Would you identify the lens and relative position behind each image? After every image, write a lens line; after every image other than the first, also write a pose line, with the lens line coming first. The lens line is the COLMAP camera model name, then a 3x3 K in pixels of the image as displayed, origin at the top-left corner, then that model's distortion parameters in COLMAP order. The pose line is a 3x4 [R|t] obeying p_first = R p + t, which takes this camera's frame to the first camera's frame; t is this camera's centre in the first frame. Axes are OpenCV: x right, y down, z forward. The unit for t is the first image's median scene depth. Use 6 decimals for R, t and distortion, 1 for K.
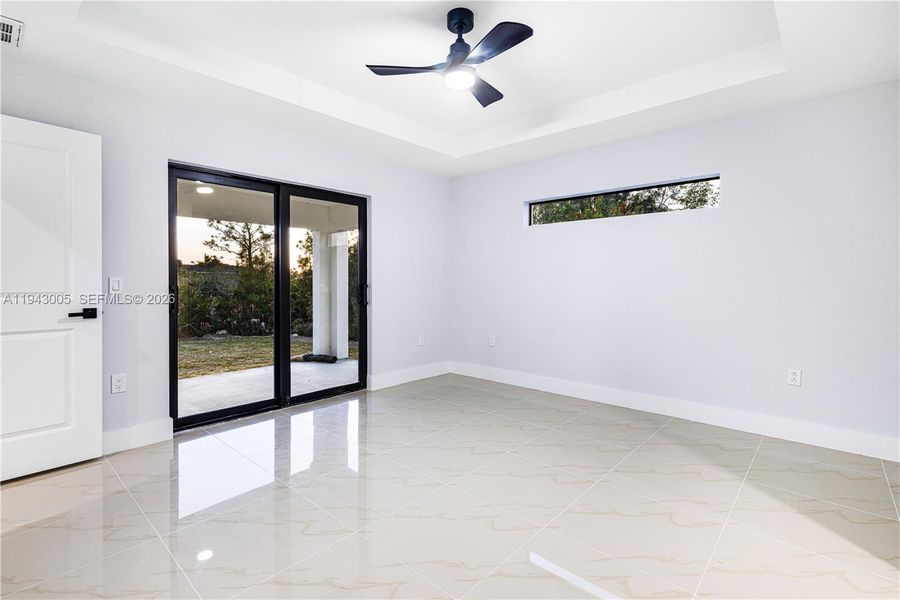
lens RADIAL K [[412.3, 0, 451.3], [0, 412.3, 280.1], [0, 0, 1]] dist [-0.001212, -0.000207]
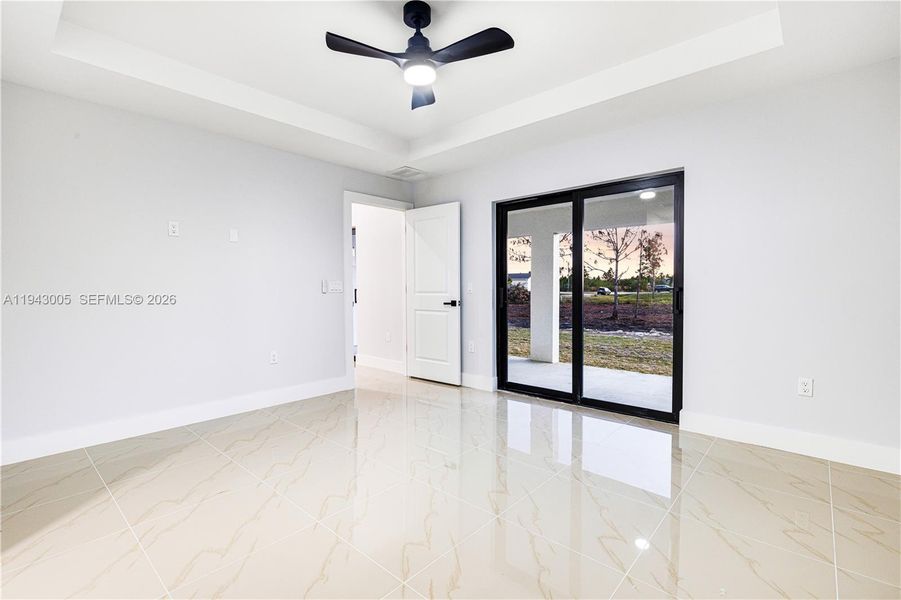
lens RADIAL K [[412.3, 0, 450.5], [0, 412.3, 300.0], [0, 0, 1]] dist [0.001828, 0.000495]
pose [[0.003549, 0.032277, -0.999473, 0.638990], [0.009754, 0.999430, 0.032311, 0.005187], [0.999946, -0.009863, 0.003232, 0.681009]]
